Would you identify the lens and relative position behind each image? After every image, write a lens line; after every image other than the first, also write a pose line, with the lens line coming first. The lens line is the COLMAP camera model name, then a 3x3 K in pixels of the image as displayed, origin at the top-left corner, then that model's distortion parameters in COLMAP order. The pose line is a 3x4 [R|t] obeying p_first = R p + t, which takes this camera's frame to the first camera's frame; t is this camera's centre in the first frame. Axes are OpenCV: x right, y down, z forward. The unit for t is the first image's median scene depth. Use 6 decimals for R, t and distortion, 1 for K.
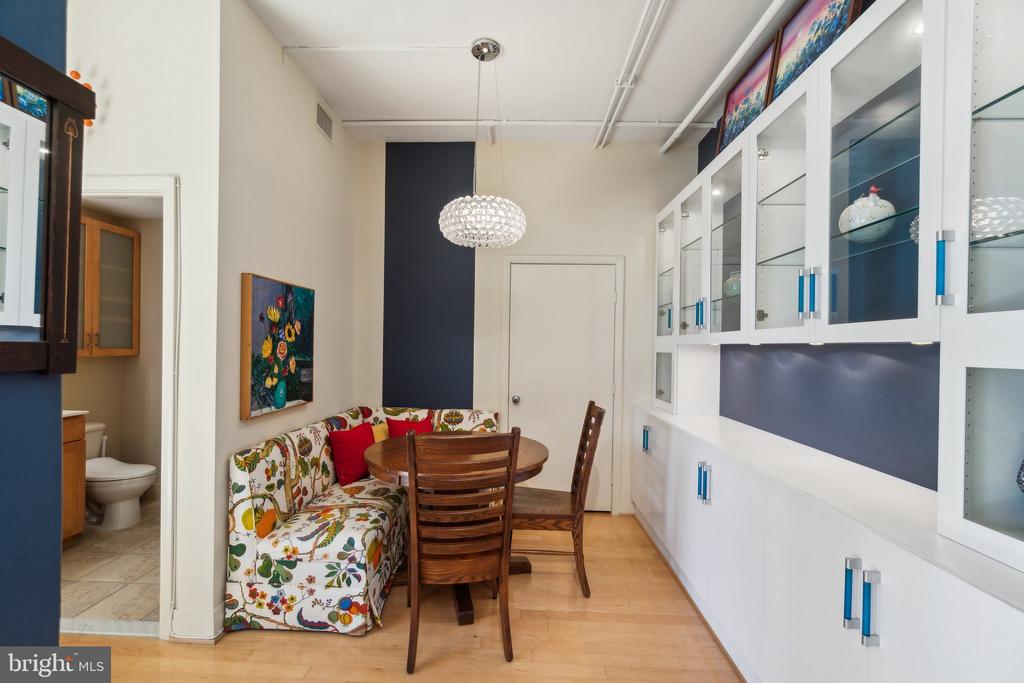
lens RADIAL K [[445.5, 0, 512.8], [0, 445.5, 345.2], [0, 0, 1]] dist [-0.002981, 0.002472]
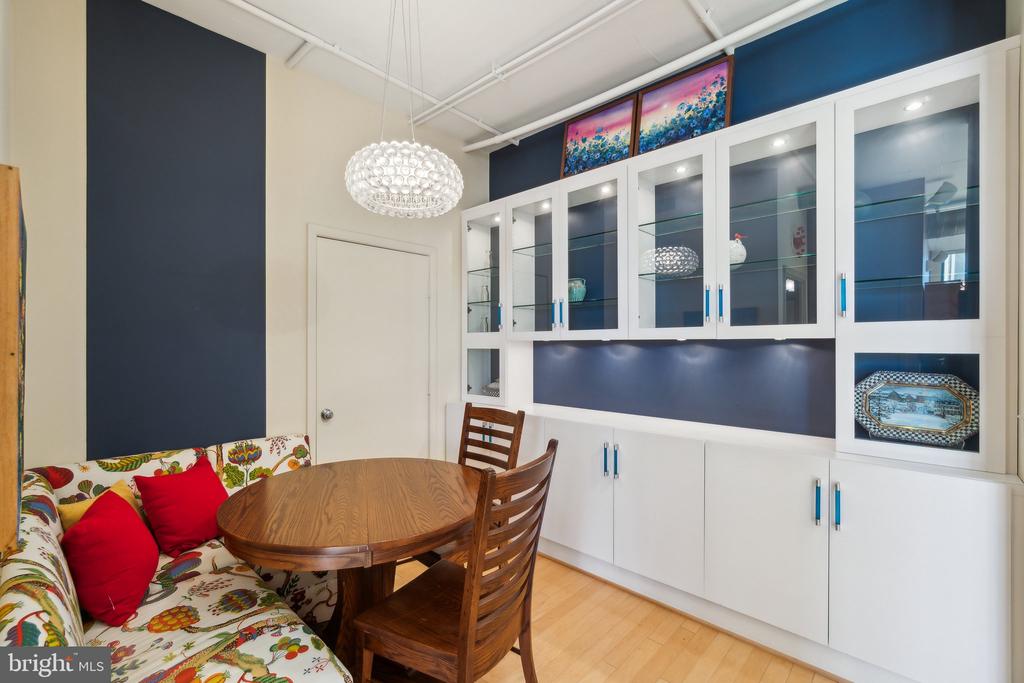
lens RADIAL K [[445.5, 0, 504.6], [0, 445.5, 341.5], [0, 0, 1]] dist [-0.002981, 0.002472]
pose [[0.666047, -0.011286, 0.745824, -0.411186], [0.009449, 0.999933, 0.006693, -0.006851], [-0.745849, 0.002590, 0.666109, 0.293666]]
